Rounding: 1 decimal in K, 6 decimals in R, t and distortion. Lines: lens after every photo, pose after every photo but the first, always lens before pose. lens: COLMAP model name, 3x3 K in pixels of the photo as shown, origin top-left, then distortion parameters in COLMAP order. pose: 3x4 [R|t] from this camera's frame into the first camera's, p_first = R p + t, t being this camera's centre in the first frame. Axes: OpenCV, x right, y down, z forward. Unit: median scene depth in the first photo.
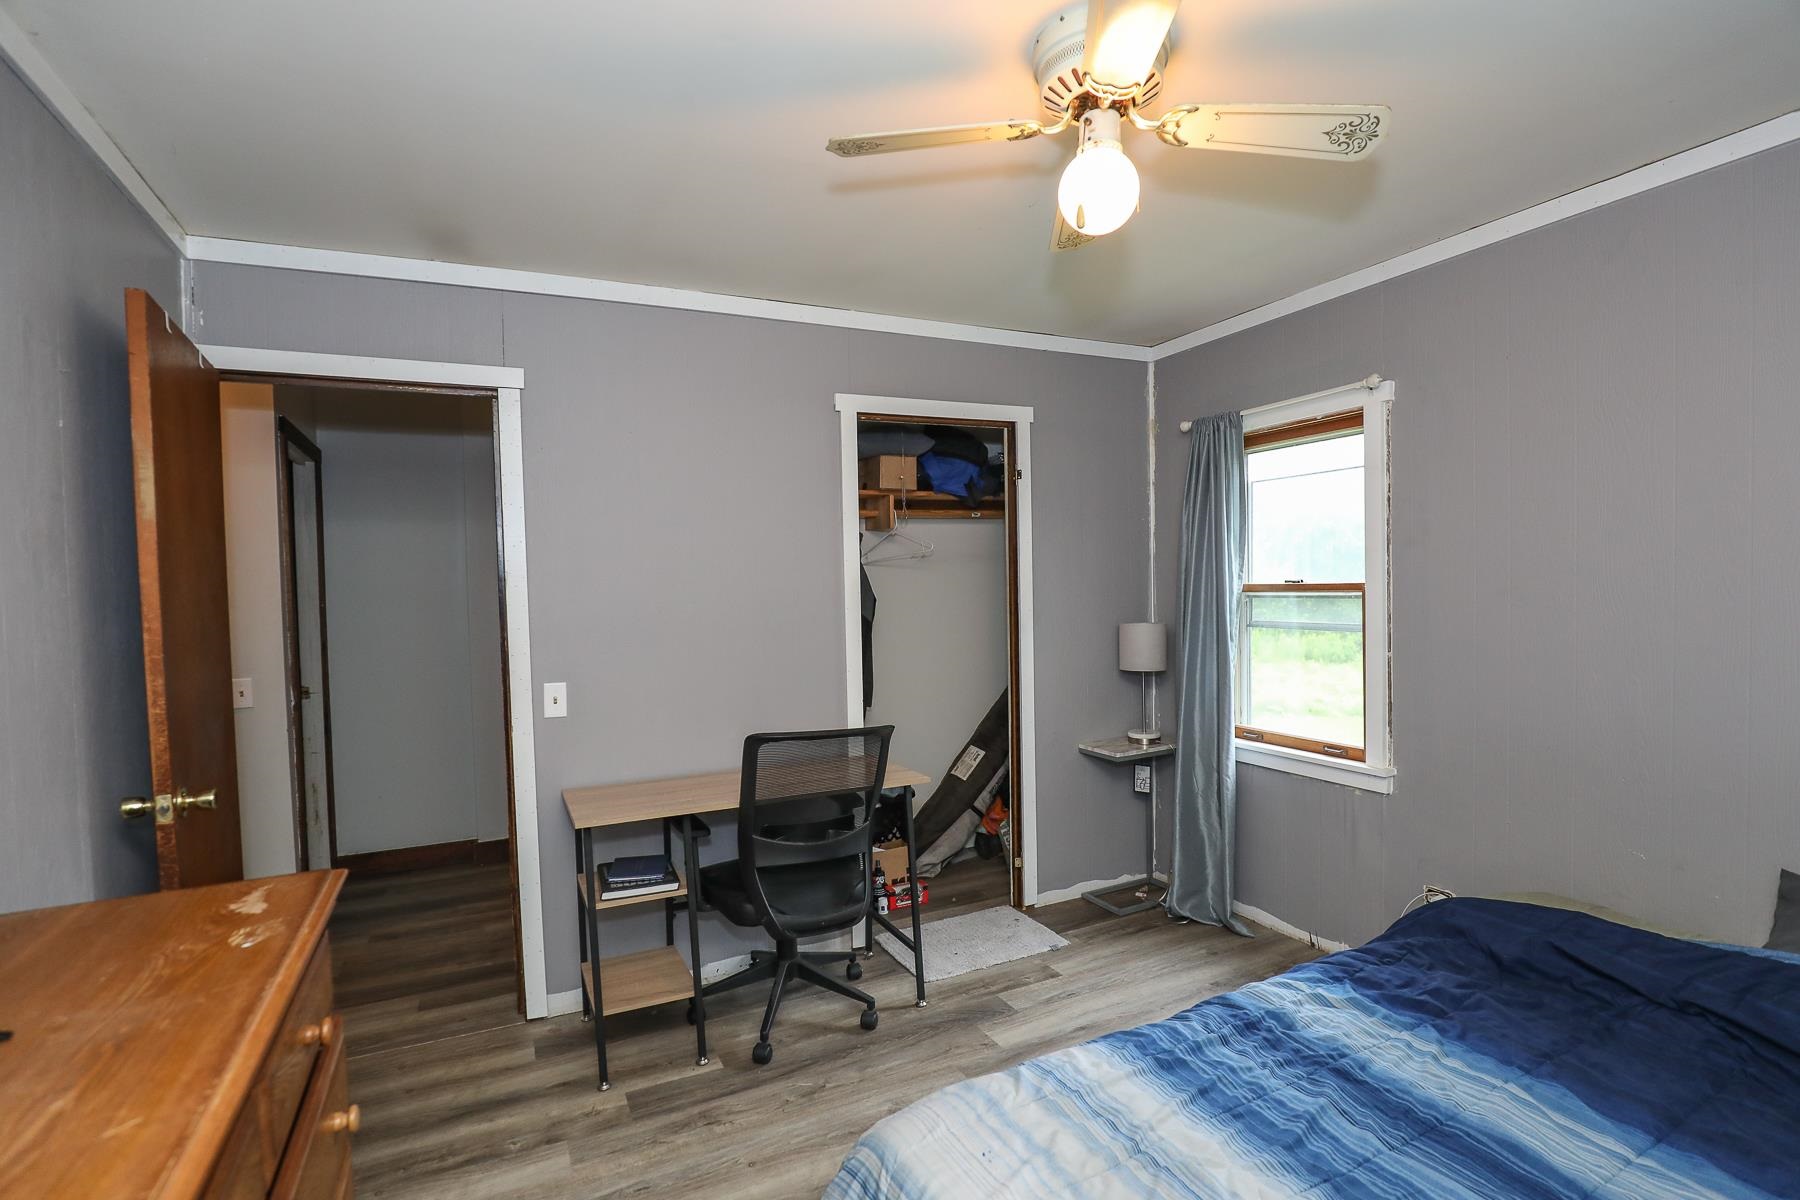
lens RADIAL K [[848.6, 0, 897.4], [0, 848.6, 613.3], [0, 0, 1]] dist [-0.022827, 0.000815]
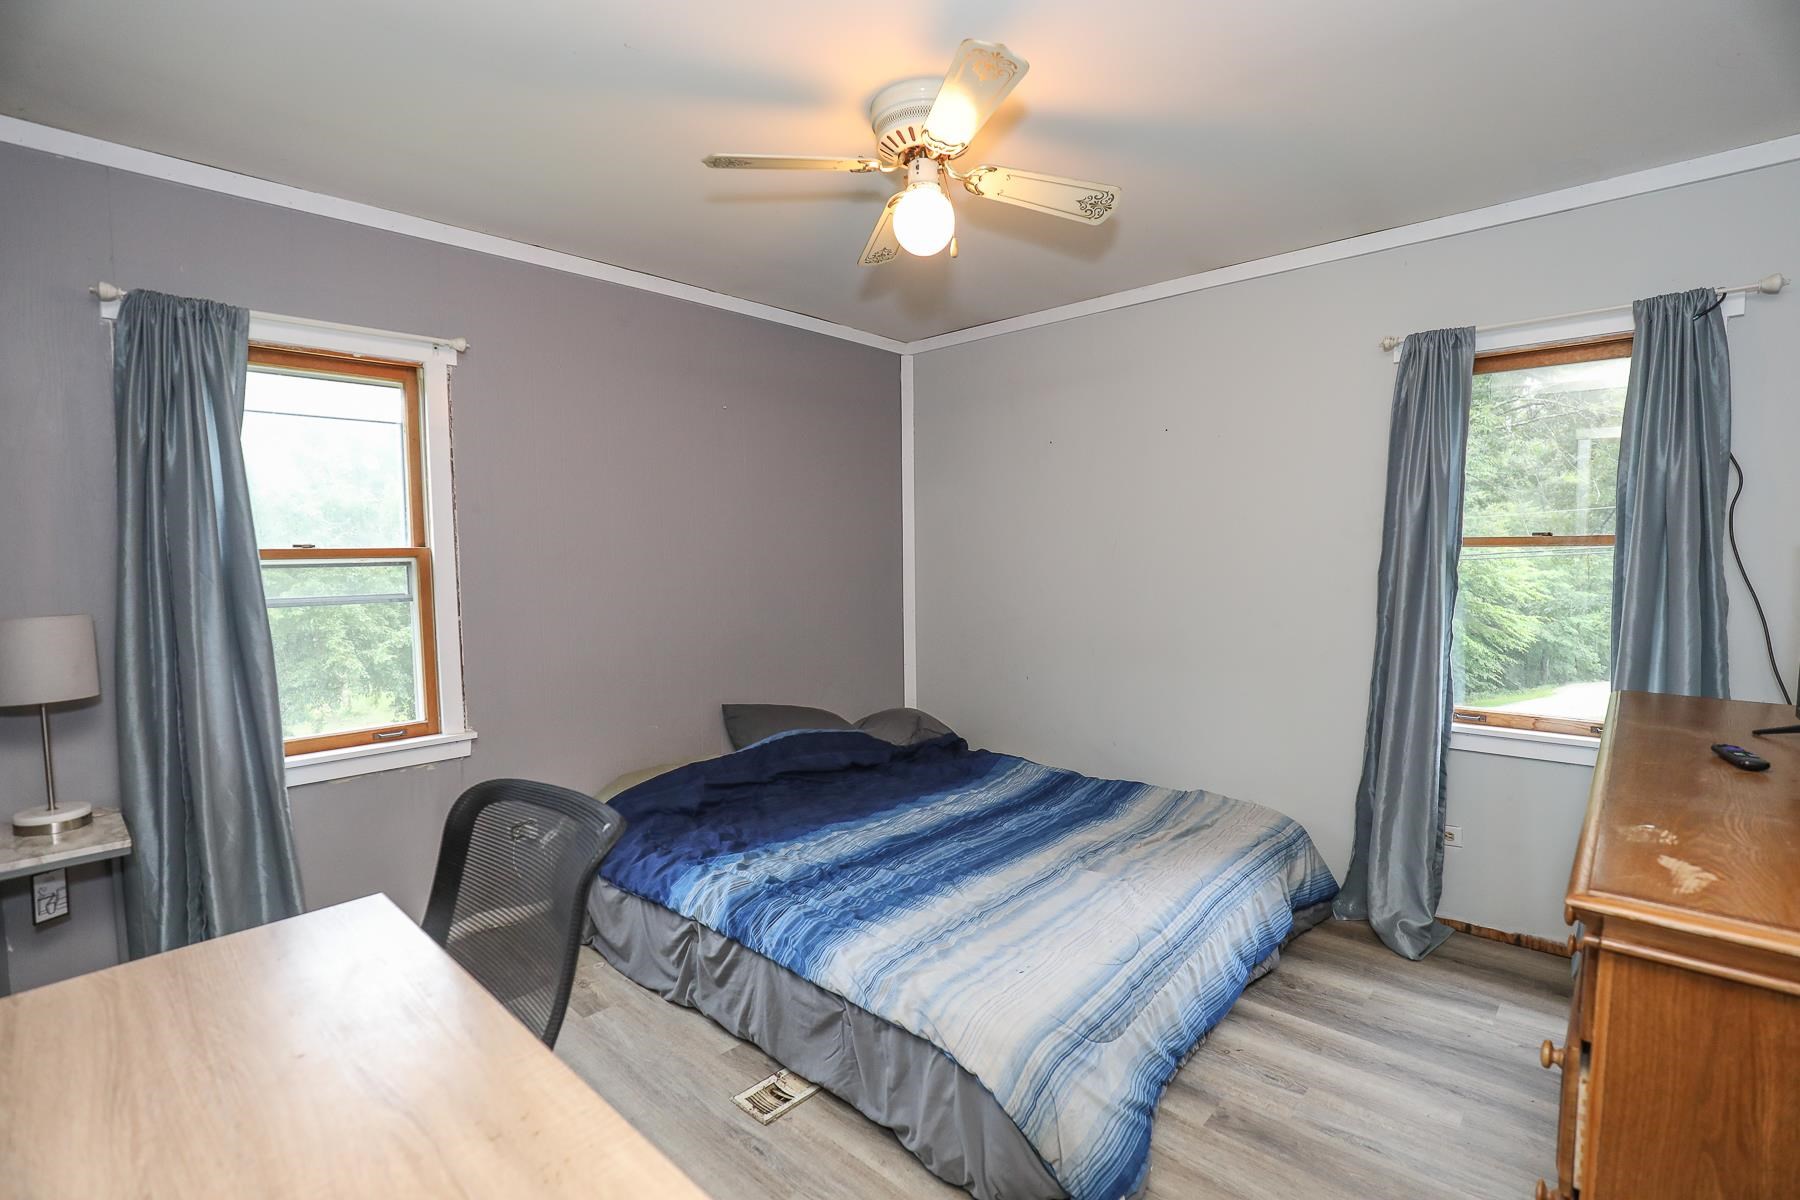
lens RADIAL K [[813.5, 0, 917.7], [0, 813.5, 609.9], [0, 0, 1]] dist [-0.022327, 0.000497]
pose [[-0.359891, -0.040061, 0.932134, -0.698584], [0.049898, 0.996821, 0.062107, 0.007107], [-0.931659, 0.068863, -0.356748, 1.120210]]
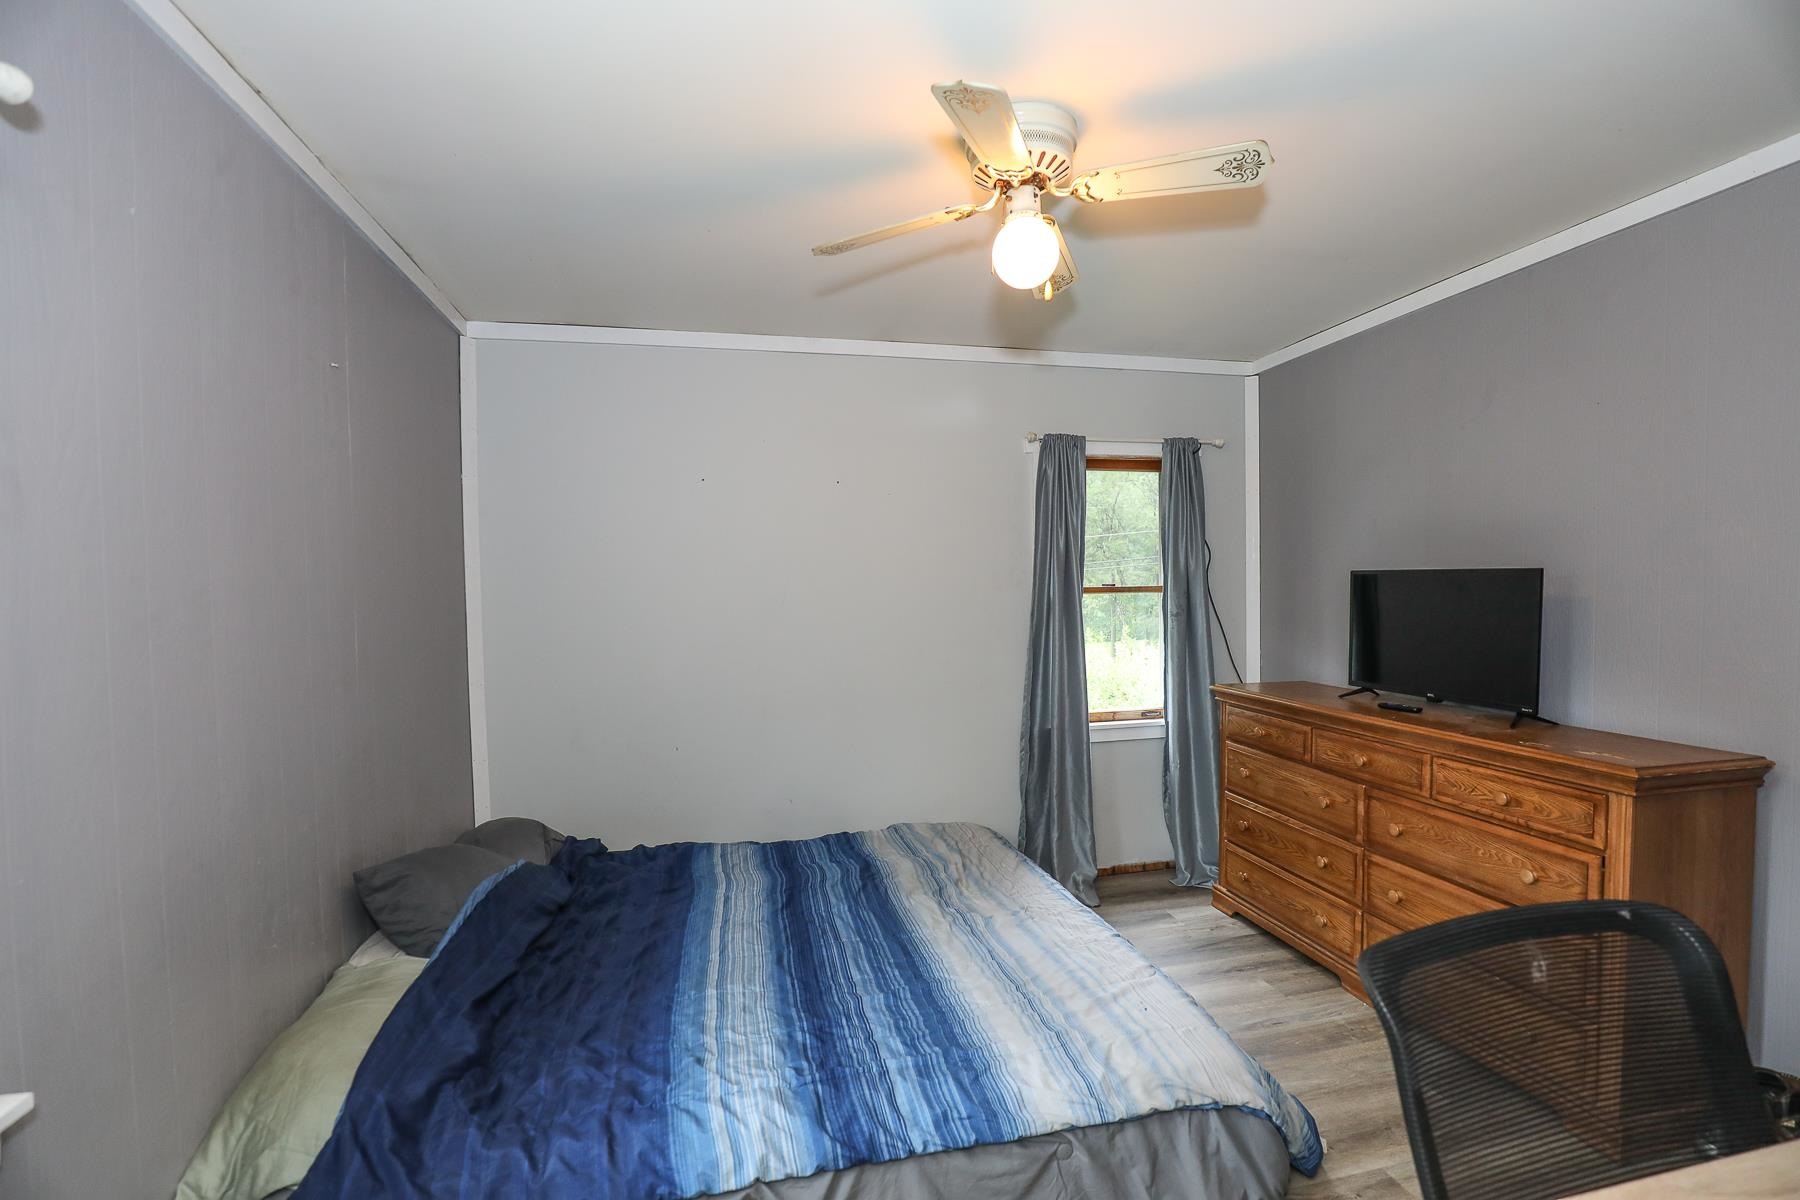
lens RADIAL K [[813.5, 0, 917.7], [0, 813.5, 609.9], [0, 0, 1]] dist [-0.022327, 0.000497]
pose [[-0.969396, 0.030169, 0.243643, 0.093641], [0.045057, 0.997427, 0.055765, -0.049745], [-0.241334, 0.065036, -0.968260, 1.647536]]
